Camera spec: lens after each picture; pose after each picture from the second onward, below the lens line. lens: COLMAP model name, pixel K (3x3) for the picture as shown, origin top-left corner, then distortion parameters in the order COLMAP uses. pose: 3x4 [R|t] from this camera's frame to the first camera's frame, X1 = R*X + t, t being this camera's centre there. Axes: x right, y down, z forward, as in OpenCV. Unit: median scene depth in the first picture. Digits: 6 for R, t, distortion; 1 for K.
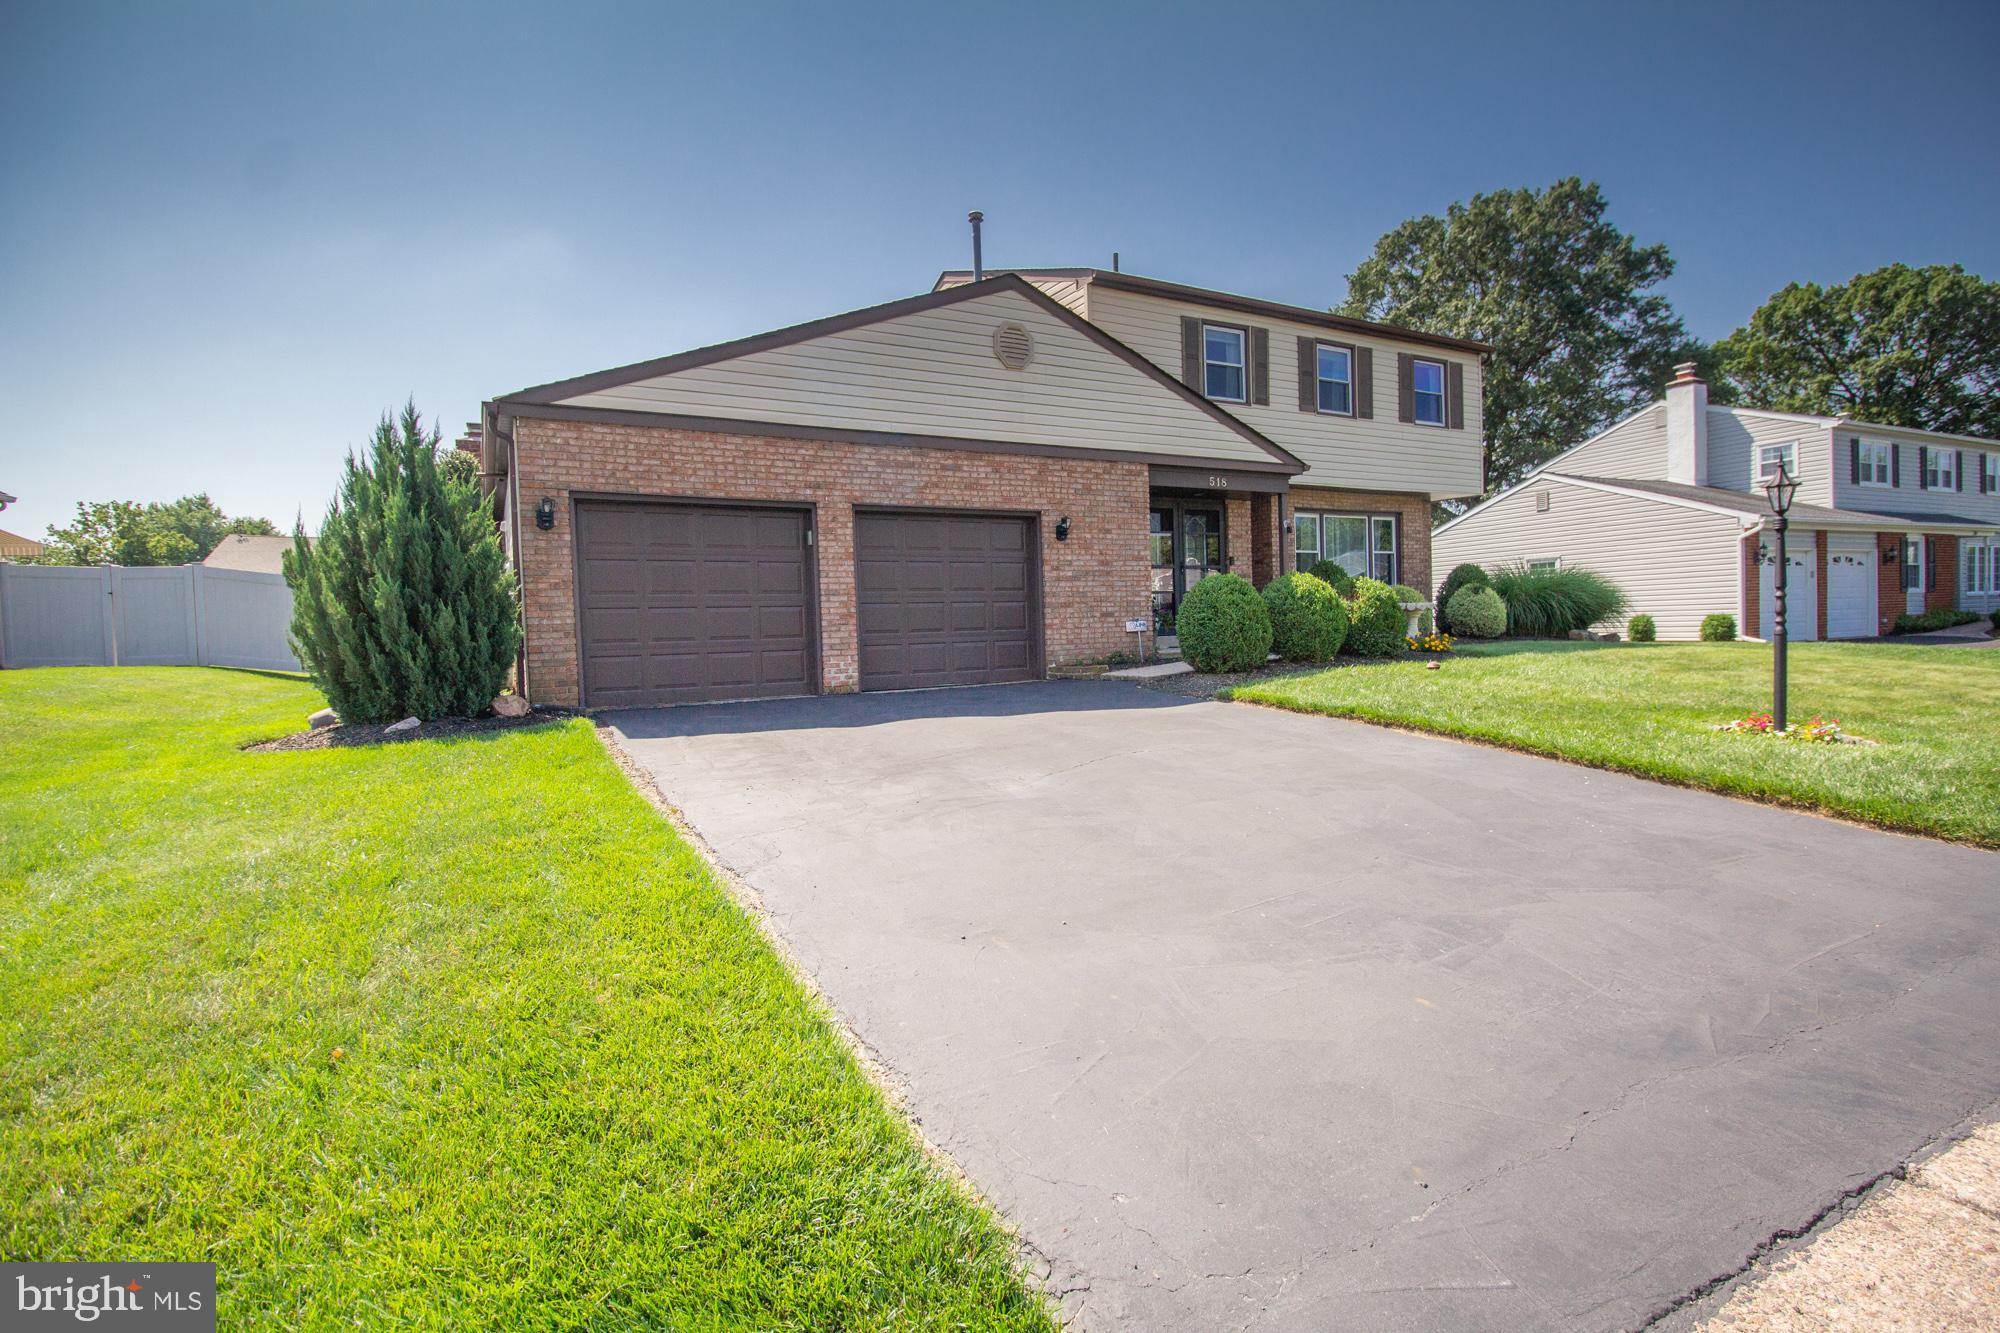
lens RADIAL K [[925.8, 0, 1000.0], [0, 925.8, 666.5], [0, 0, 1]] dist [-0.019654, -0.000119]
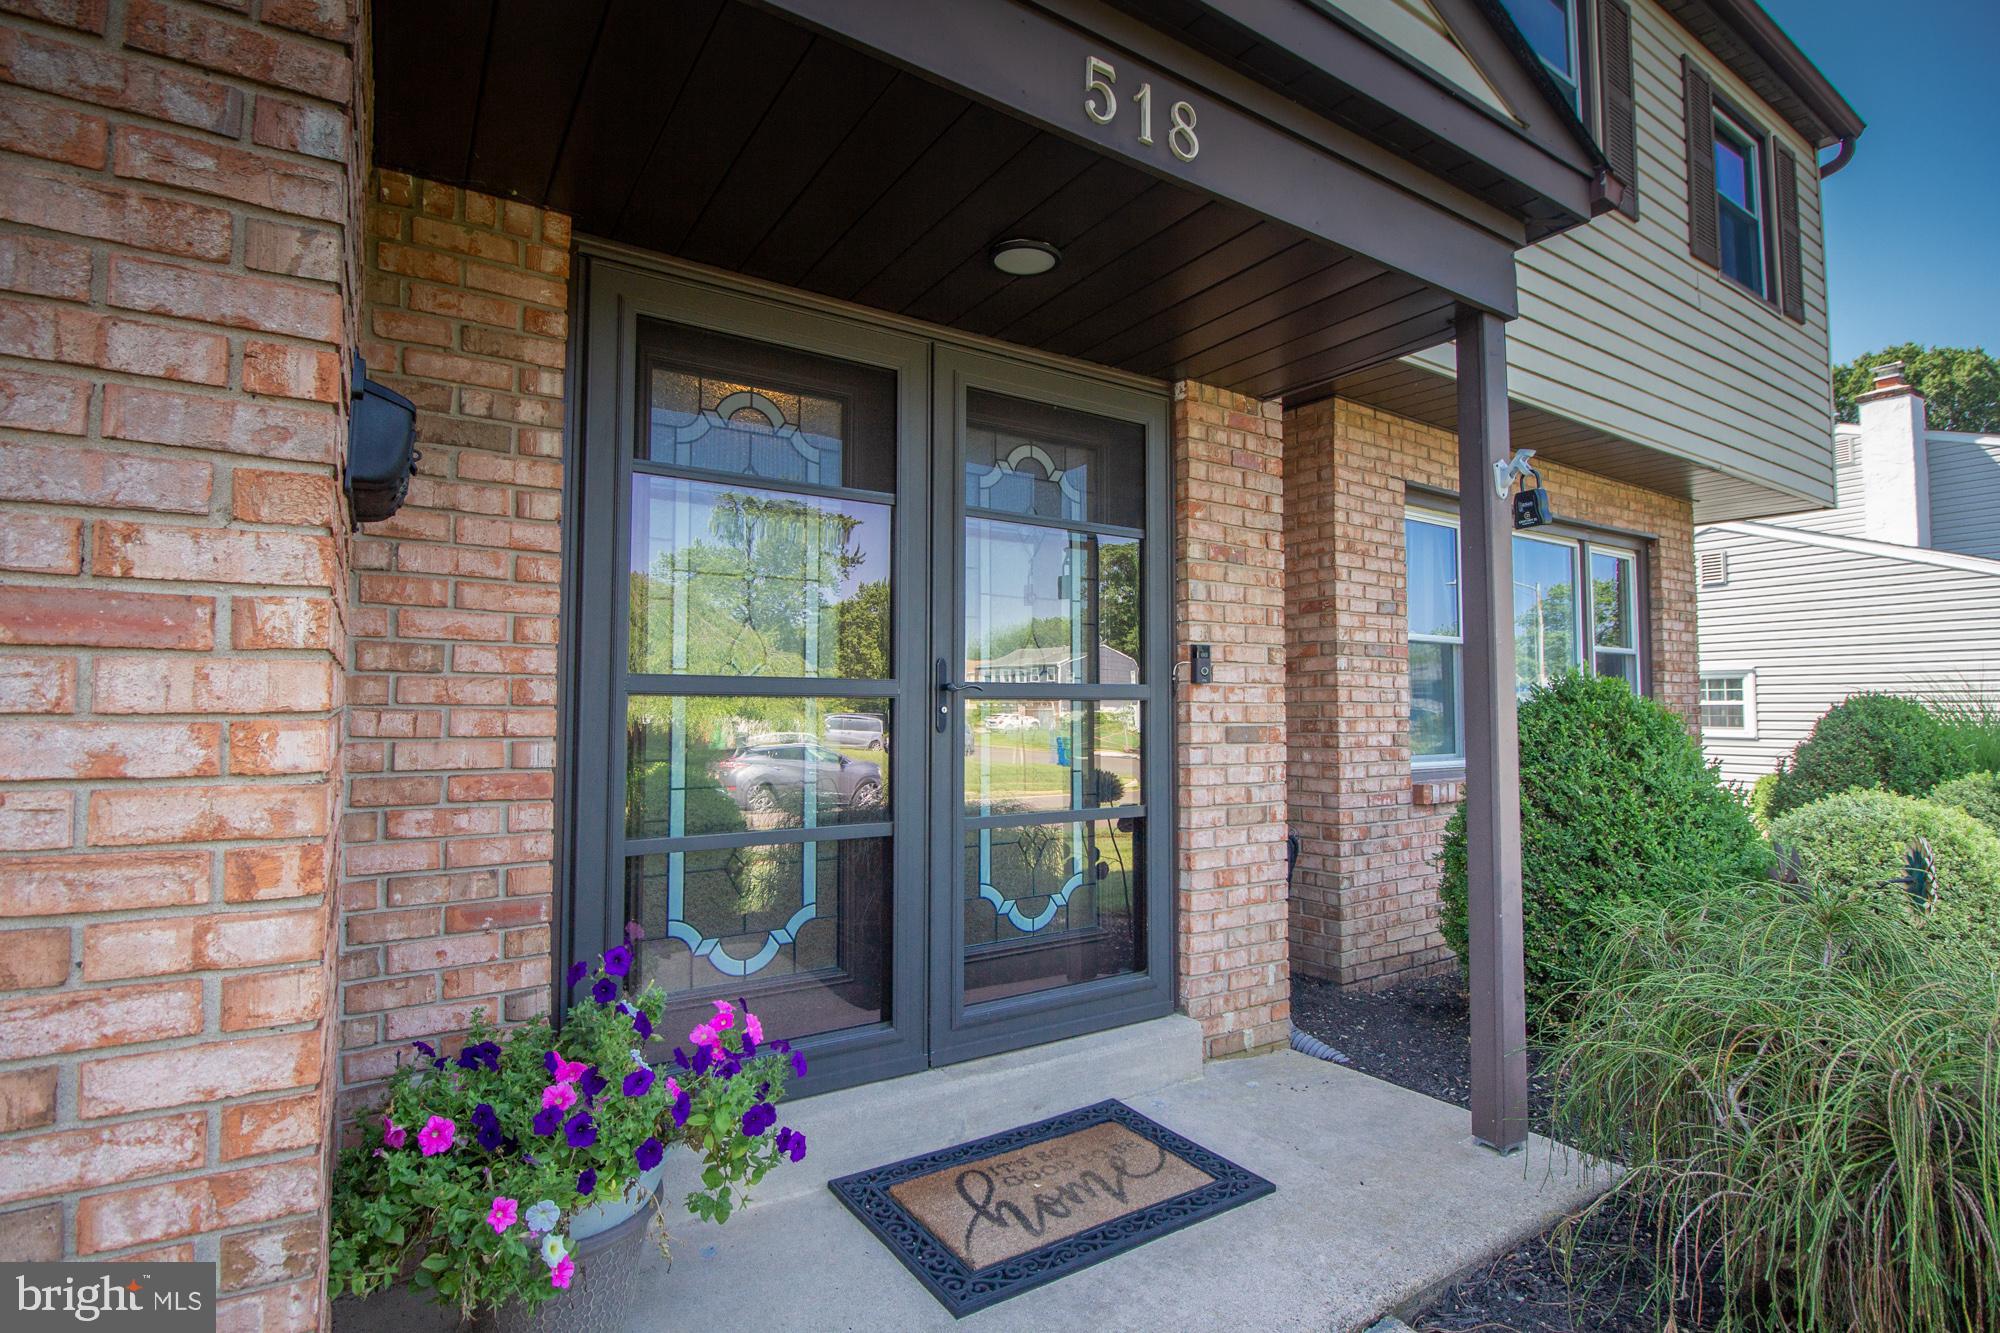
lens RADIAL K [[925.8, 0, 1000.0], [0, 925.8, 666.5], [0, 0, 1]] dist [-0.019654, -0.000119]
pose [[0.996485, 0.032132, 0.077360, 0.189771], [-0.024587, 0.995023, -0.096569, -0.093023], [-0.080078, 0.094327, 0.992315, 0.799200]]
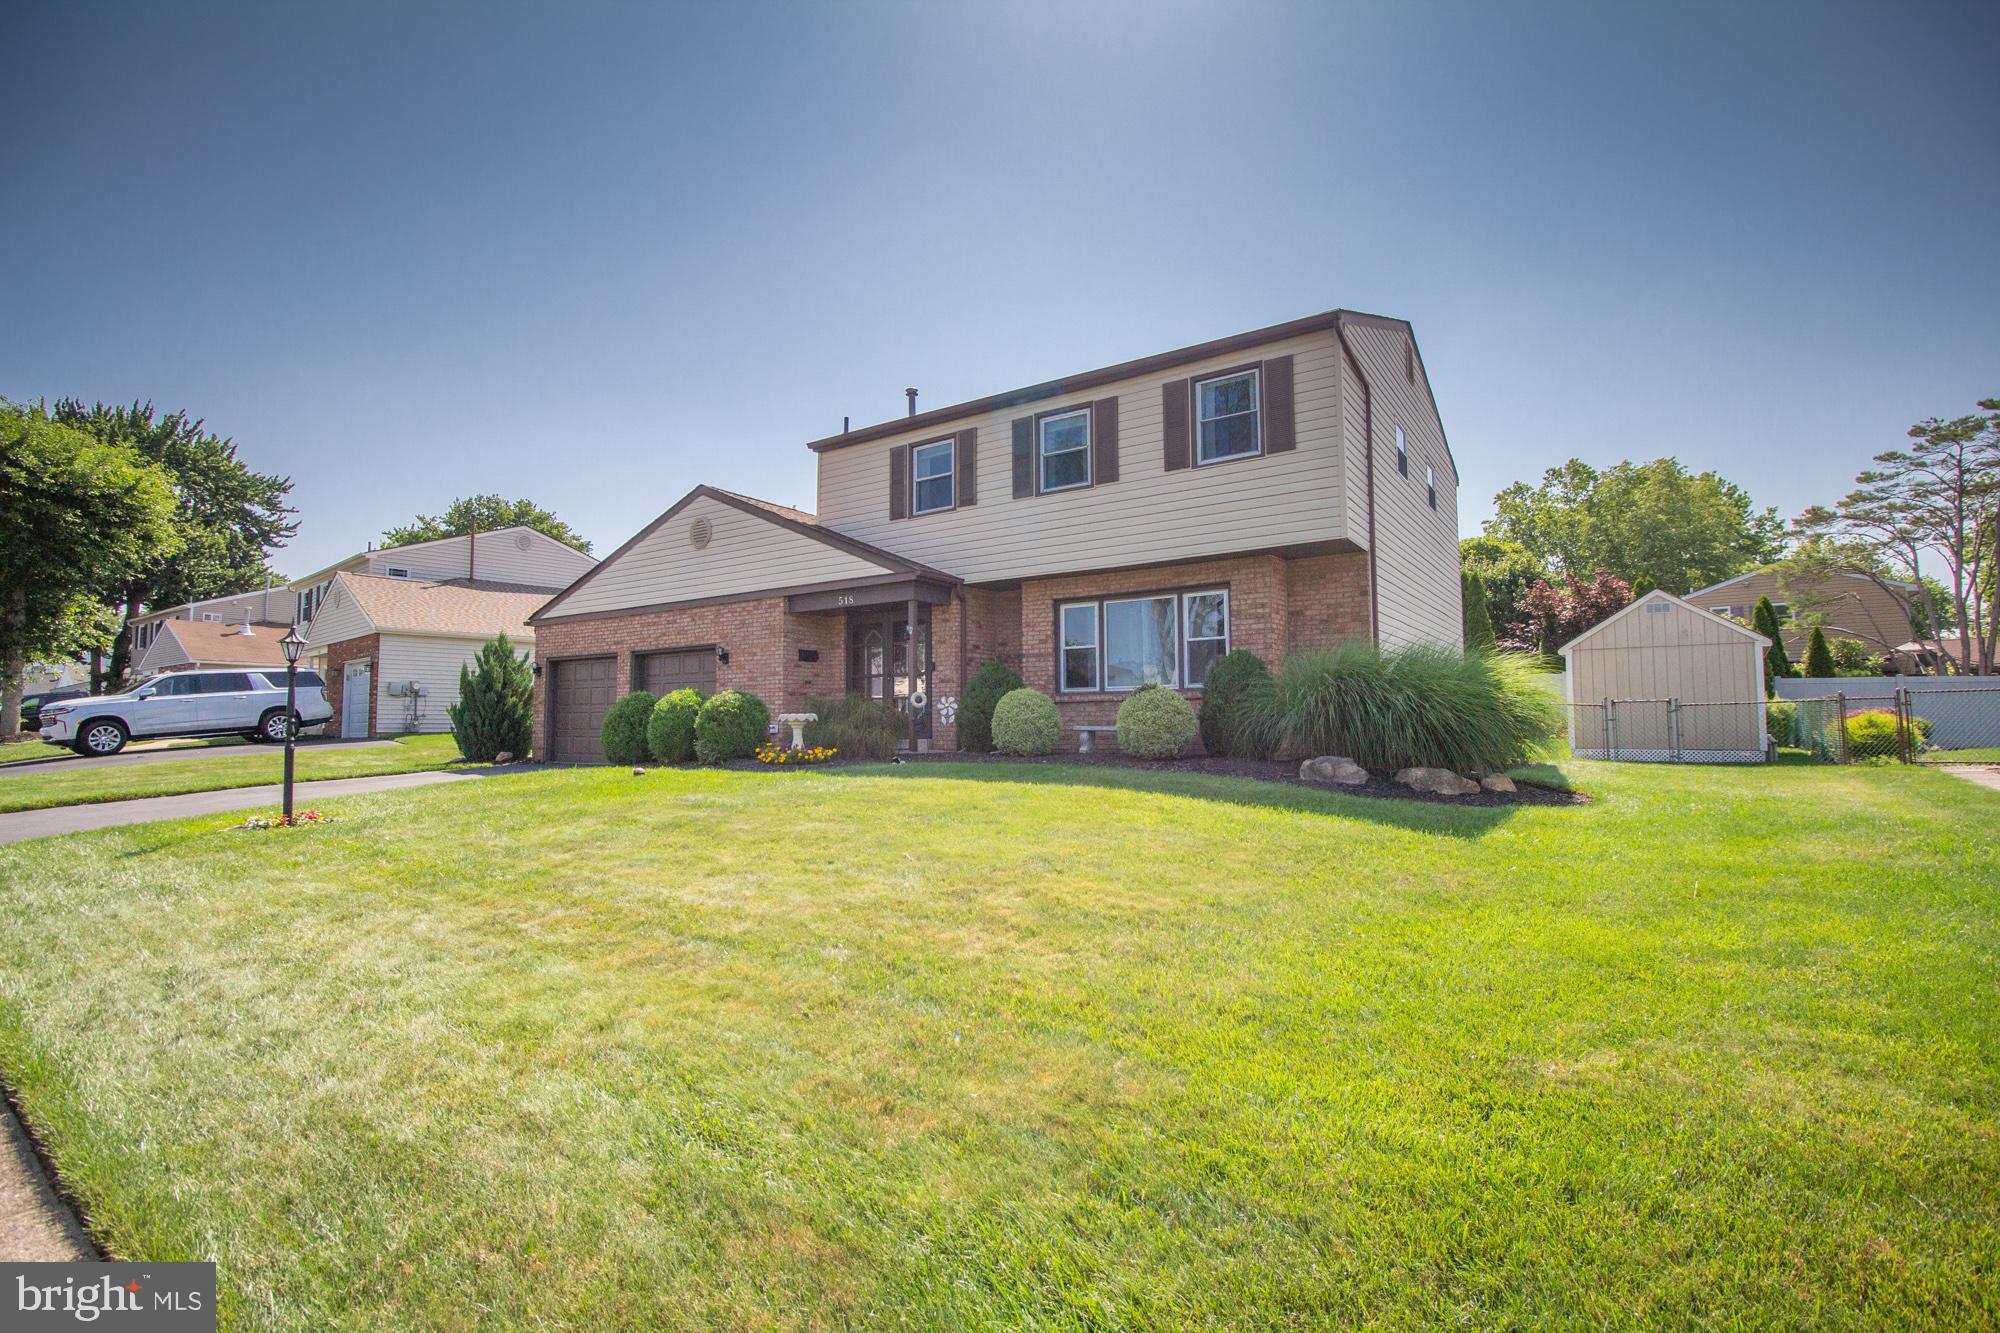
lens RADIAL K [[925.8, 0, 1000.0], [0, 925.8, 666.5], [0, 0, 1]] dist [-0.019654, -0.000119]
pose [[0.458316, -0.032921, -0.888180, 1.218133], [-0.047292, 0.996995, -0.061358, -0.057910], [0.887530, 0.070126, 0.455381, 0.624091]]
